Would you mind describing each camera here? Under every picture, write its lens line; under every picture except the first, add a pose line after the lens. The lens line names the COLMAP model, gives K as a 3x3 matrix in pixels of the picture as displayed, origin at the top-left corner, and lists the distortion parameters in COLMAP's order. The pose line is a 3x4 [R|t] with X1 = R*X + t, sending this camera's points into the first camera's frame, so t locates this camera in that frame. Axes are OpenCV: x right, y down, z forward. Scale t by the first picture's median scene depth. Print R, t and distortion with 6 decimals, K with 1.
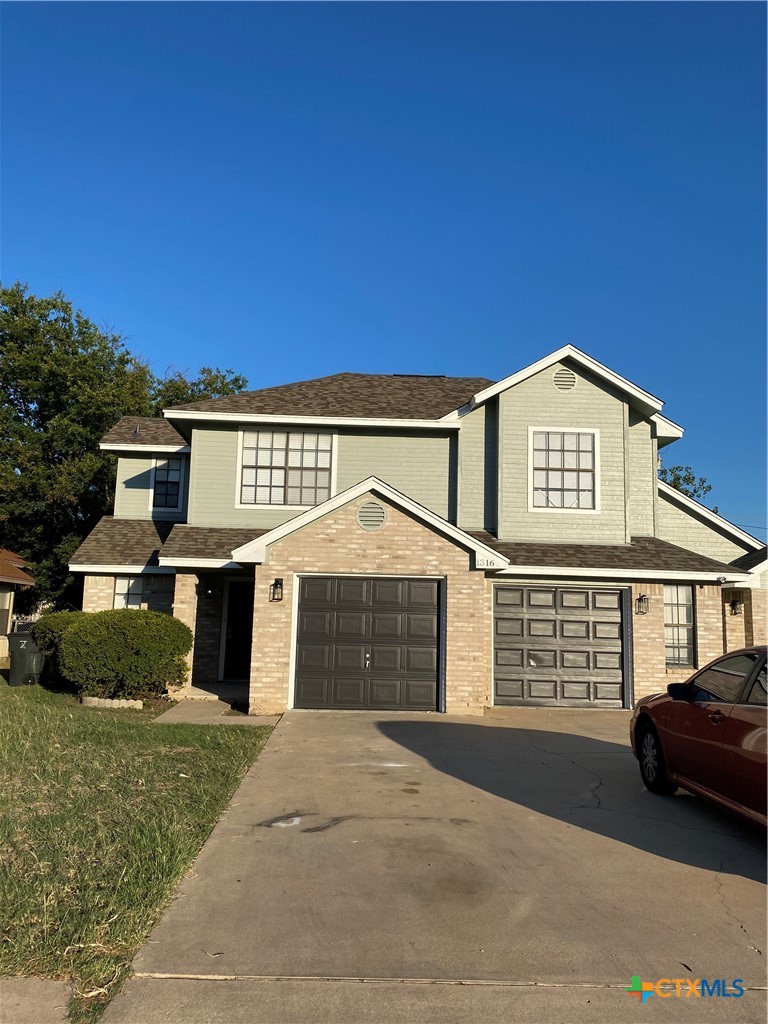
lens RADIAL K [[760.2, 0, 382.2], [0, 760.2, 503.0], [0, 0, 1]] dist [0.069420, -0.081109]
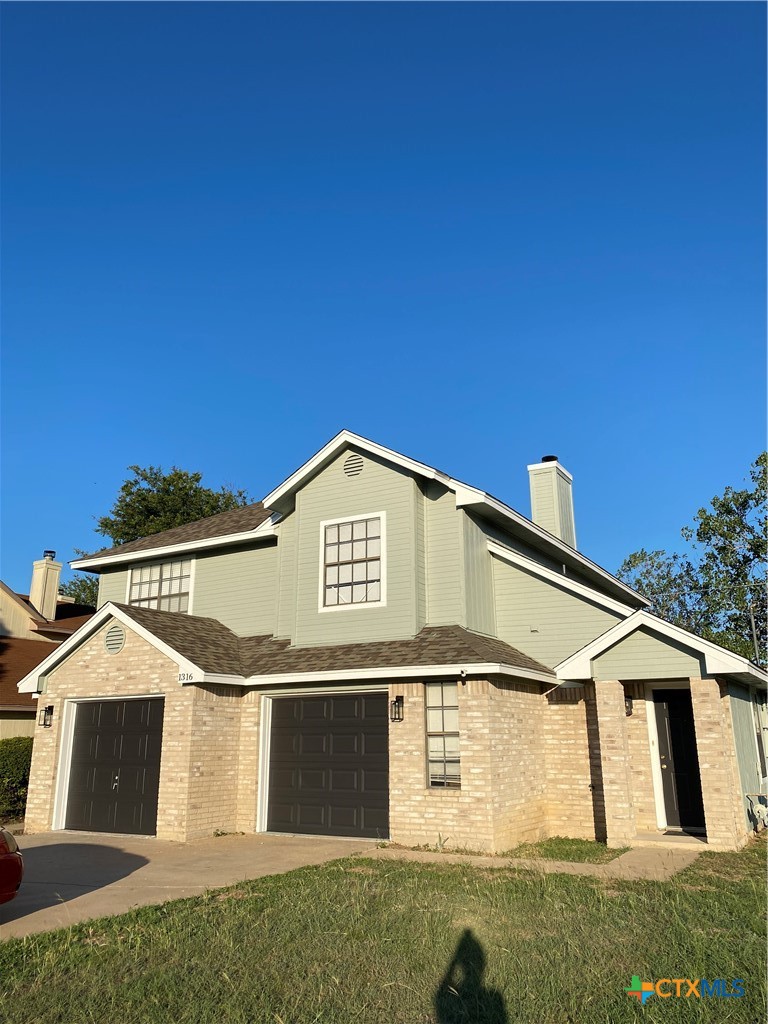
lens RADIAL K [[760.2, 0, 379.1], [0, 760.2, 510.5], [0, 0, 1]] dist [0.069420, -0.081109]
pose [[0.838040, -0.183766, -0.513730, 0.796629], [0.113554, 0.979700, -0.165209, 0.053744], [0.533661, 0.080115, 0.841895, 0.260599]]
